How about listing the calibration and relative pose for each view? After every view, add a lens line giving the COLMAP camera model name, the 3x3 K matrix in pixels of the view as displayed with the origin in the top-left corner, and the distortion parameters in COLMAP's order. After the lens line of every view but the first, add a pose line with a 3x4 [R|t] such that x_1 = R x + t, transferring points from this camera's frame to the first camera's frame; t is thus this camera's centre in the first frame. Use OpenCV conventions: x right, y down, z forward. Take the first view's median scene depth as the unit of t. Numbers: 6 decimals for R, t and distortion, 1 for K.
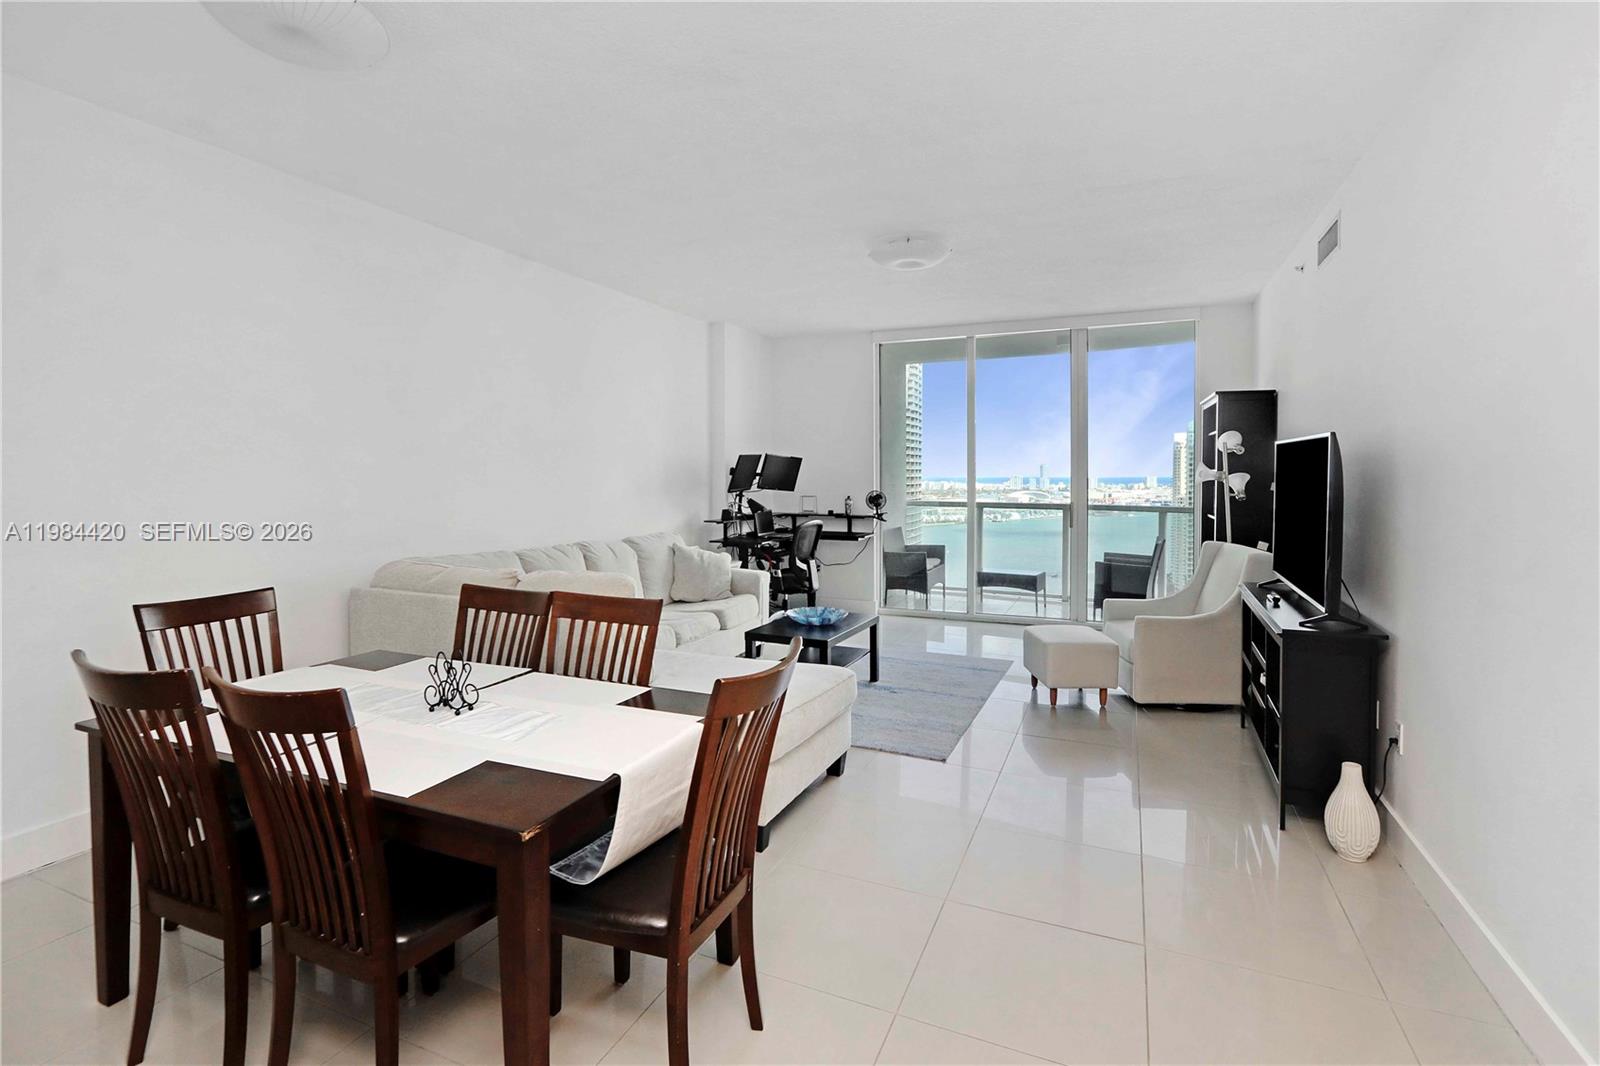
lens RADIAL K [[771.2, 0, 792.8], [0, 771.2, 502.1], [0, 0, 1]] dist [0.000612, 0.000203]
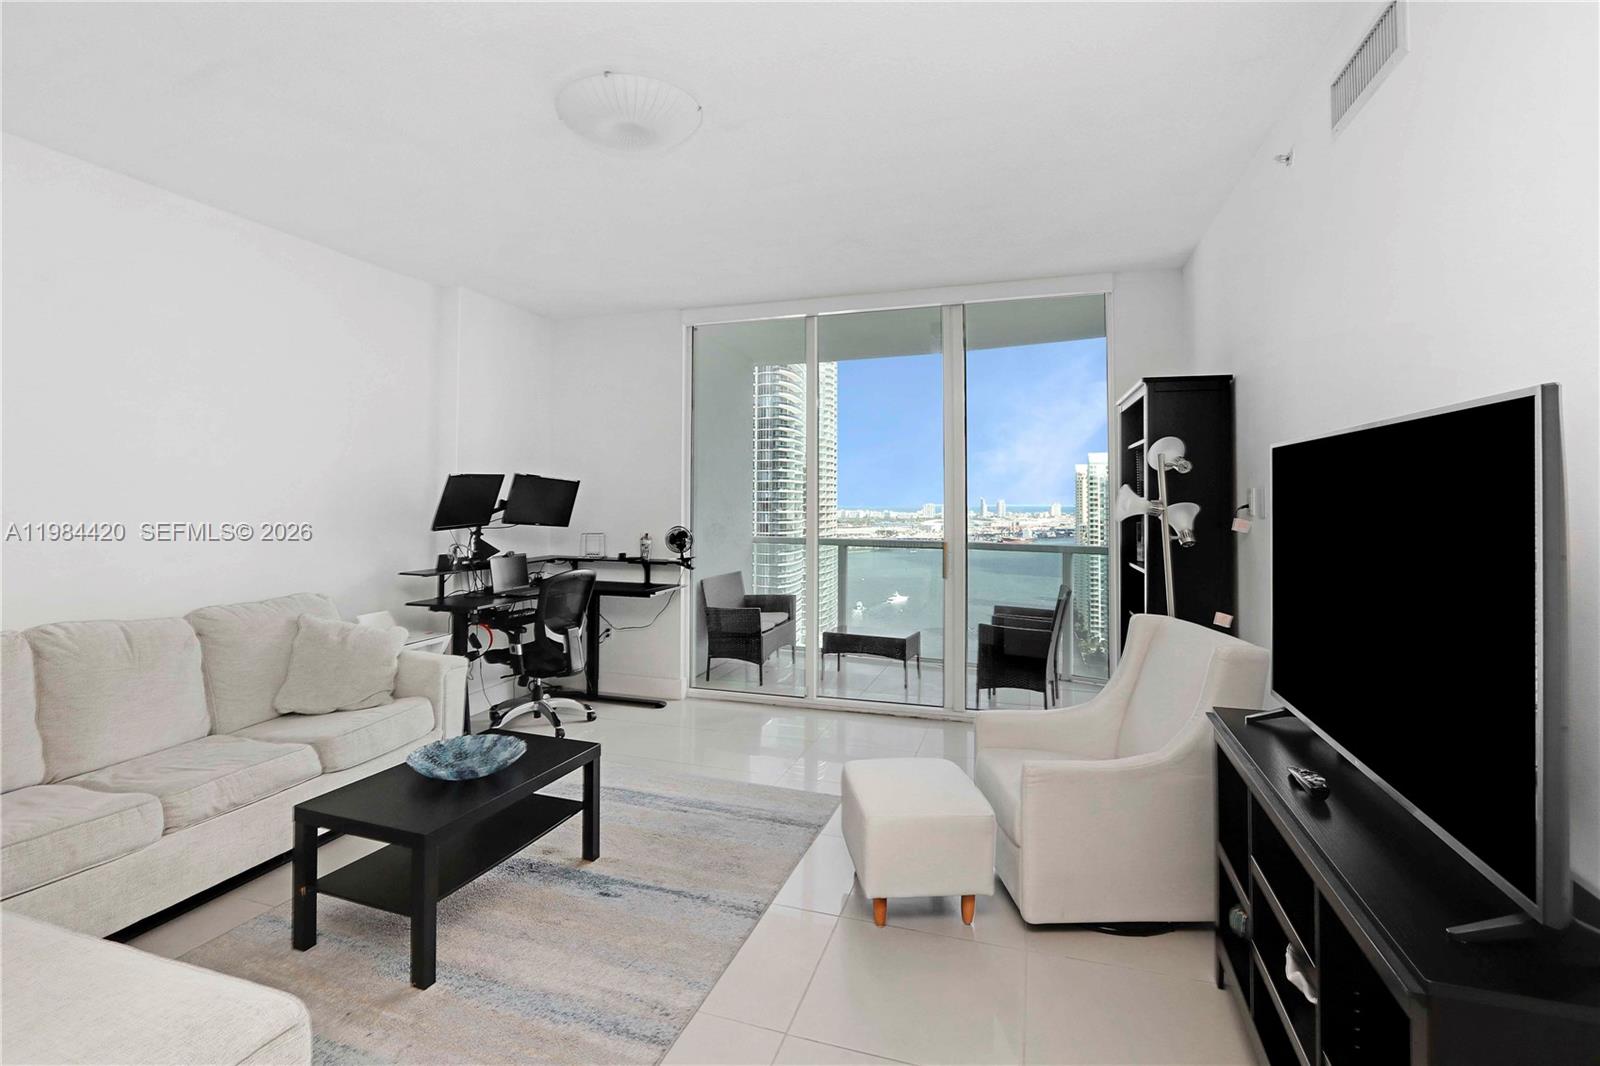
lens RADIAL K [[749.8, 0, 771.3], [0, 749.8, 499.6], [0, 0, 1]] dist [-0.011758, 0.000656]
pose [[0.997433, 0.002221, 0.071576, 0.148547], [0.000658, 0.999192, -0.040183, -0.012066], [-0.071608, 0.040127, 0.996625, 0.310220]]
